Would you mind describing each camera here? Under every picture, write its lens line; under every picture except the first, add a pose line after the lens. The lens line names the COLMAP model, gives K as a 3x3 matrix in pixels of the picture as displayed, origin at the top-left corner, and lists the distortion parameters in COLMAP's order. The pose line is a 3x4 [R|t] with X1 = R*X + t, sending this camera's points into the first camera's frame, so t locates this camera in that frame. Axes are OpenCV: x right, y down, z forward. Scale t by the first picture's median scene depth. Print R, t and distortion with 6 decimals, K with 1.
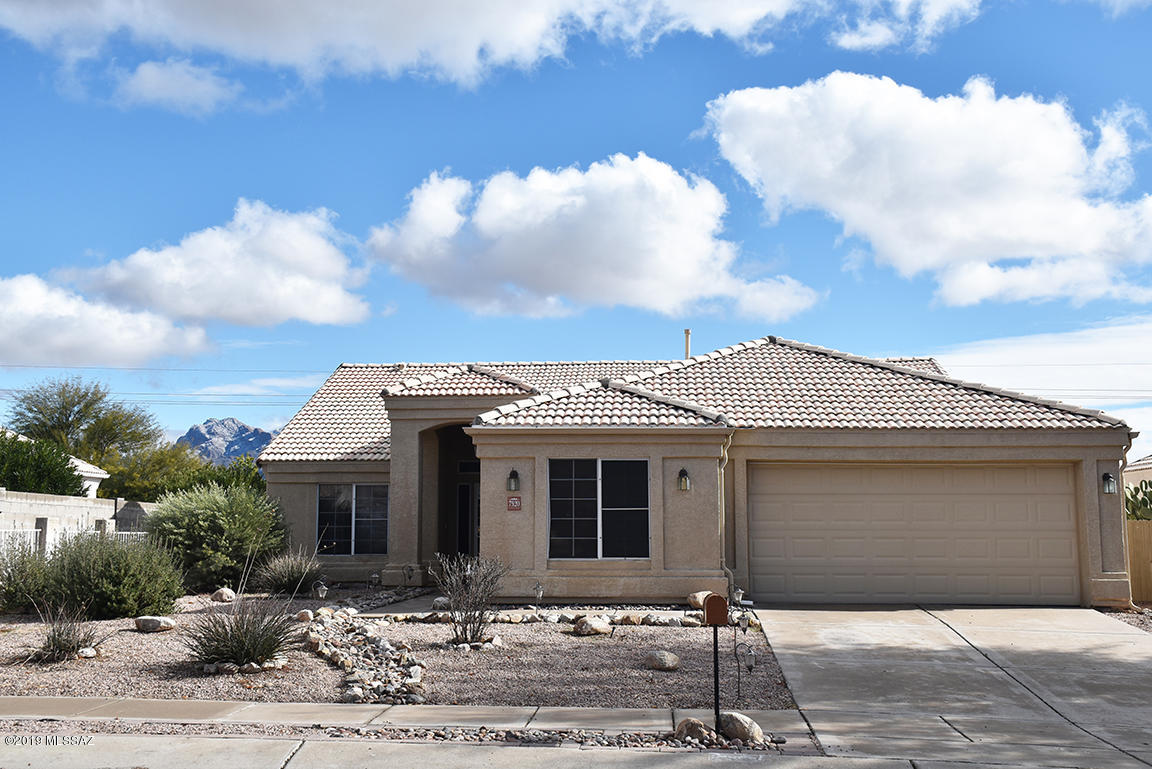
lens RADIAL K [[1331.7, 0, 654.2], [0, 1331.7, 385.2], [0, 0, 1]] dist [0.005165, 0.306719]
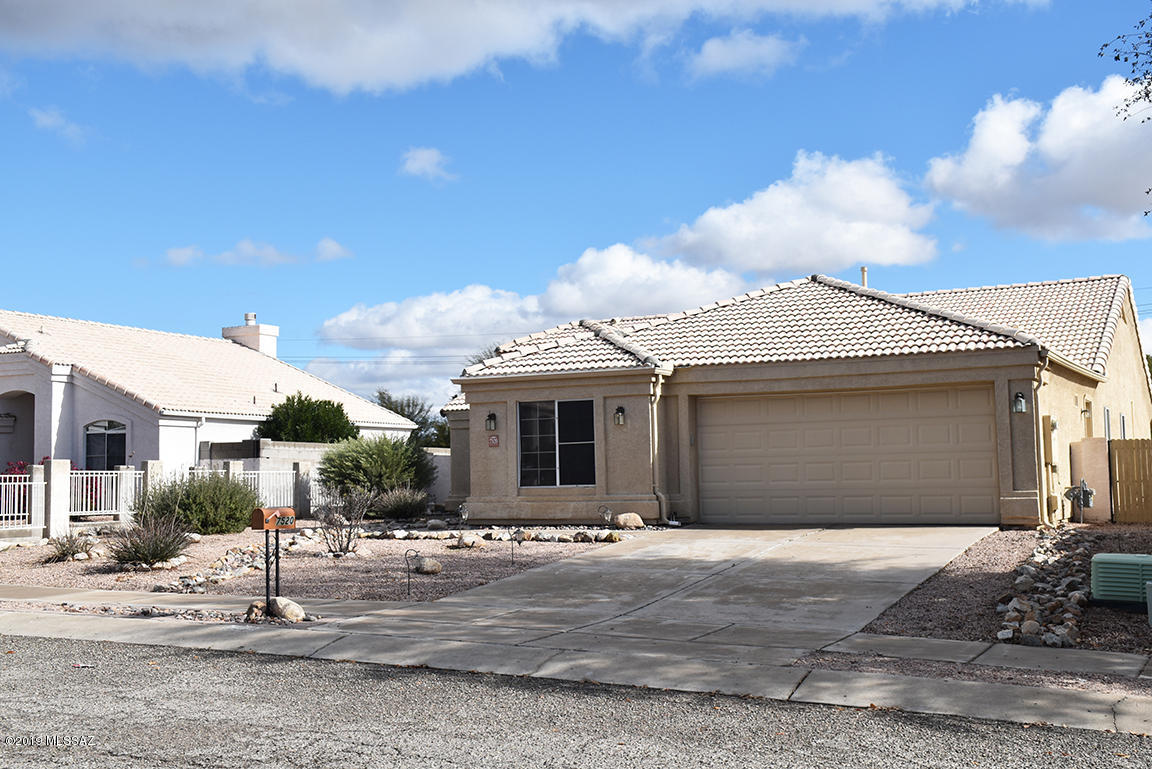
lens RADIAL K [[1331.7, 0, 654.2], [0, 1331.7, 385.2], [0, 0, 1]] dist [0.005165, 0.306719]
pose [[0.910118, -0.046826, -0.411695, 0.511865], [0.065710, 0.997331, 0.031827, 0.010964], [0.409105, -0.056019, 0.910766, -0.017374]]
